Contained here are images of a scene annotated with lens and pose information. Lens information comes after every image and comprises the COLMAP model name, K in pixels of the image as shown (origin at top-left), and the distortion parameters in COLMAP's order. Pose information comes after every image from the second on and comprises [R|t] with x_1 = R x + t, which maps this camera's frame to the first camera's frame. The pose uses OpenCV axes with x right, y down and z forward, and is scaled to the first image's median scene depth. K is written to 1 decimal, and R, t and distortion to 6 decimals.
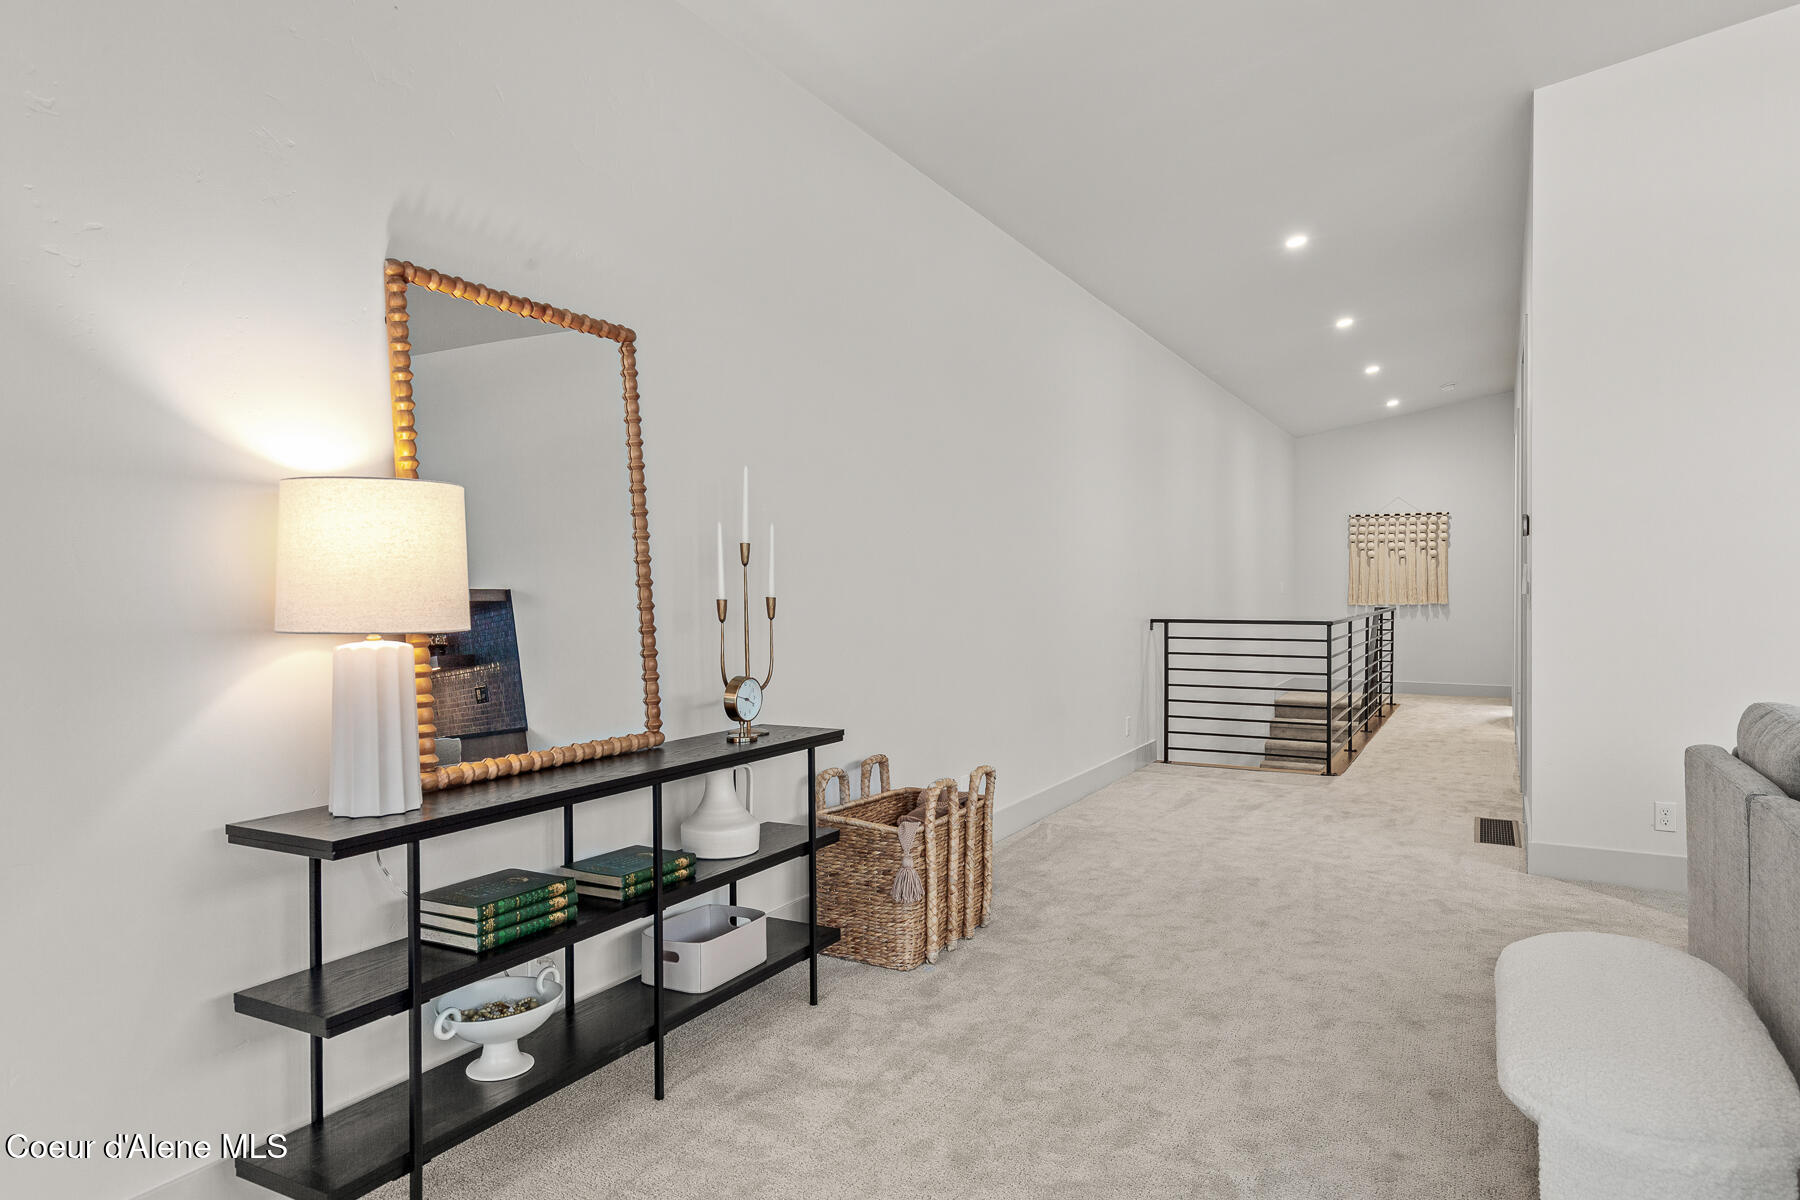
lens RADIAL K [[1117.2, 0, 900.0], [0, 1117.2, 600.0], [0, 0, 1]] dist [-0.003023, -0.000507]
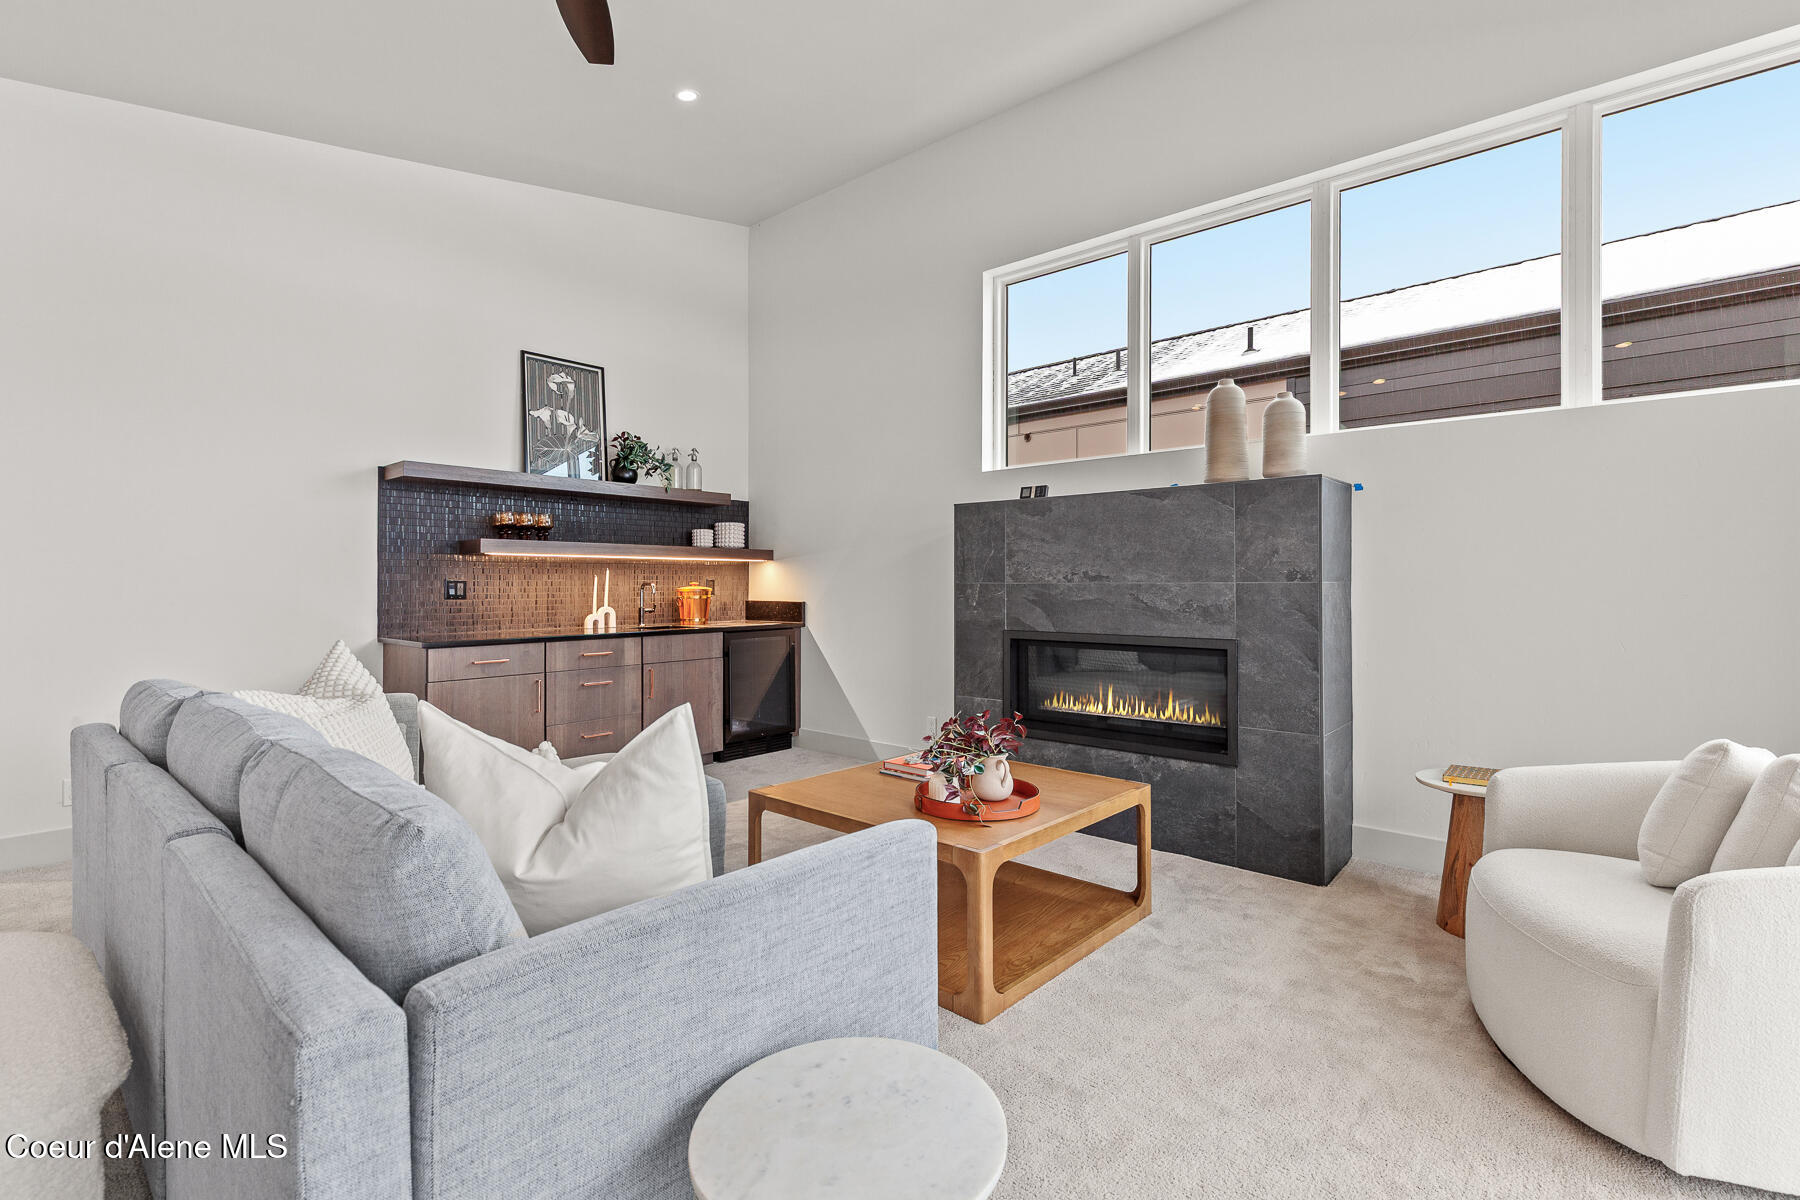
lens RADIAL K [[820.5, 0, 908.1], [0, 820.5, 582.0], [0, 0, 1]] dist [0.000686, 0.000048]
pose [[0.236179, -0.001727, 0.971708, 0.168343], [0.013757, 0.999904, -0.001567, -0.001166], [-0.971612, 0.013738, 0.236180, 0.007142]]
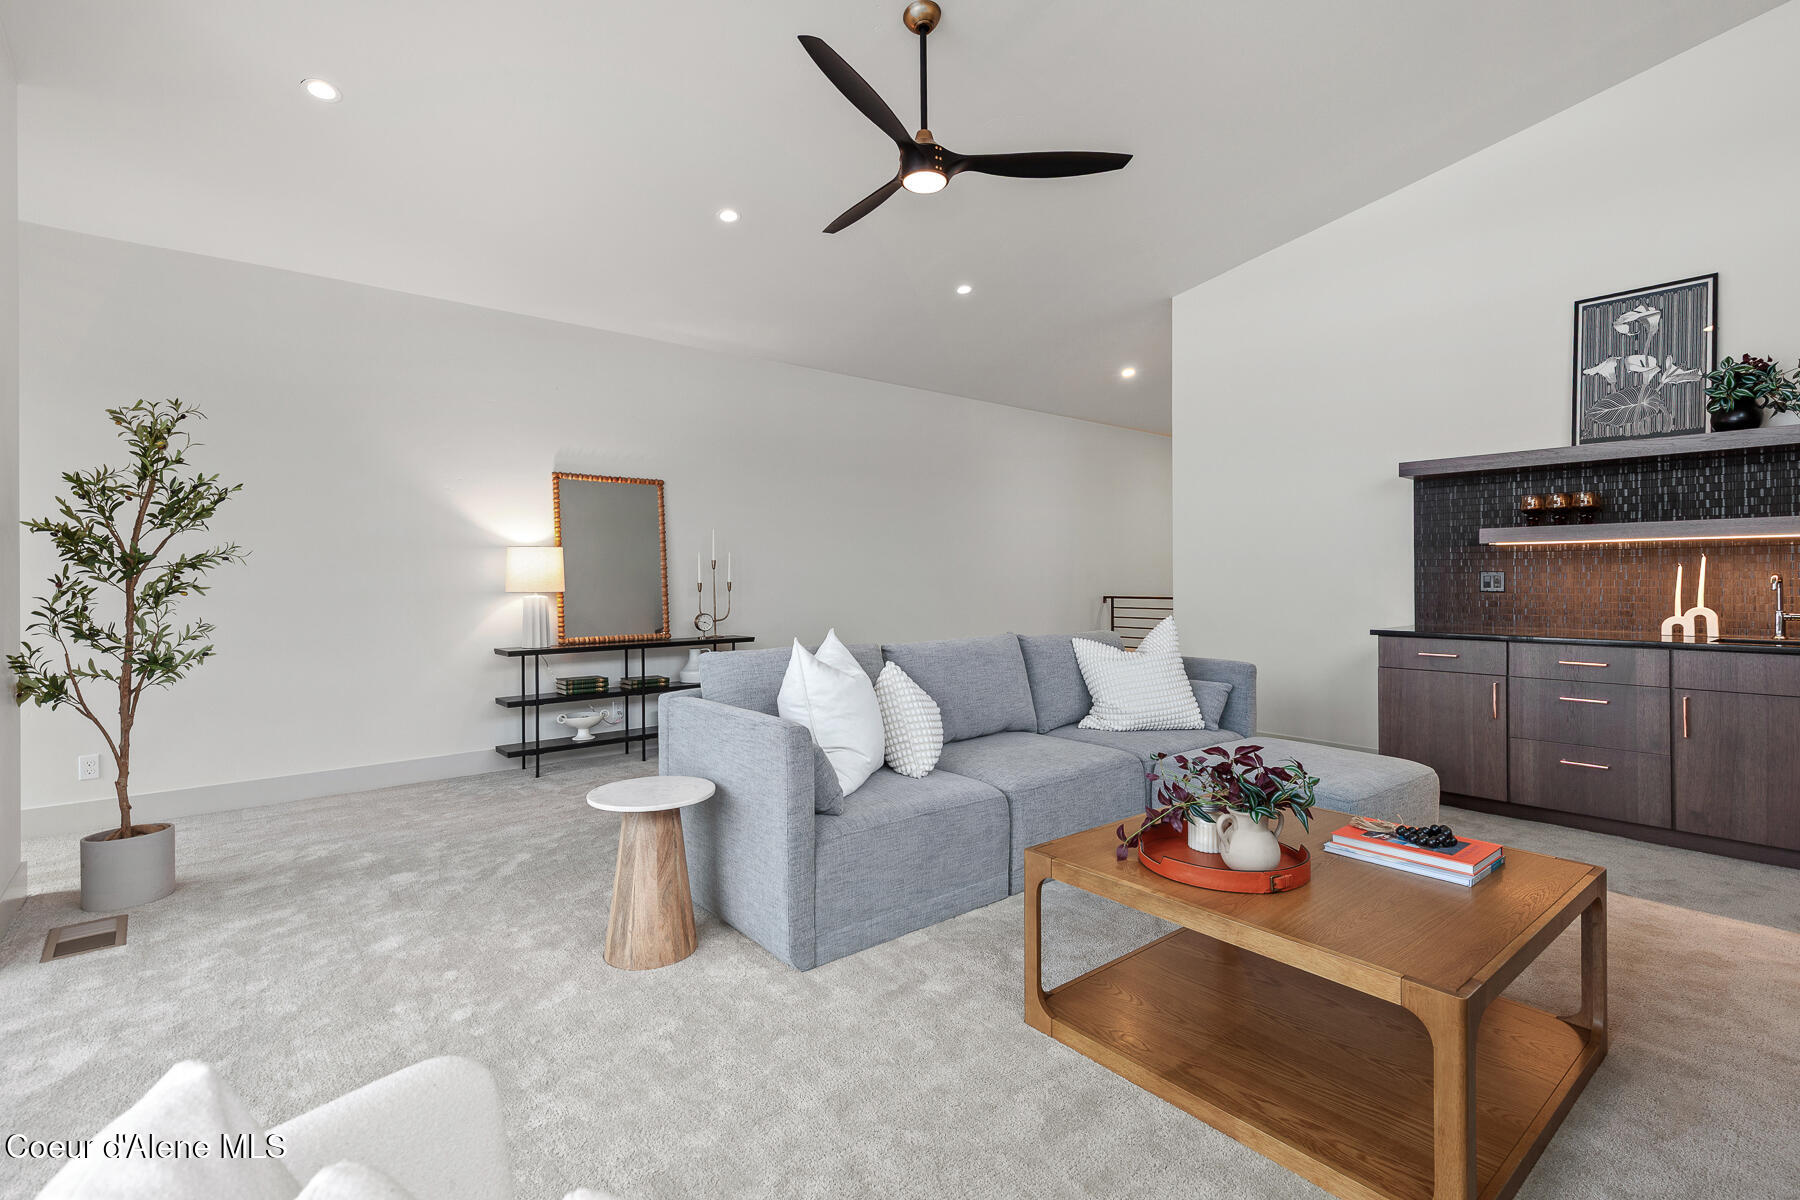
lens RADIAL K [[820.5, 0, 908.1], [0, 820.5, 582.0], [0, 0, 1]] dist [0.000686, 0.000048]
pose [[0.920986, -0.001518, -0.389592, 0.947182], [-0.000923, 0.999981, -0.006078, 0.007854], [0.389594, 0.005958, 0.920968, -0.503424]]
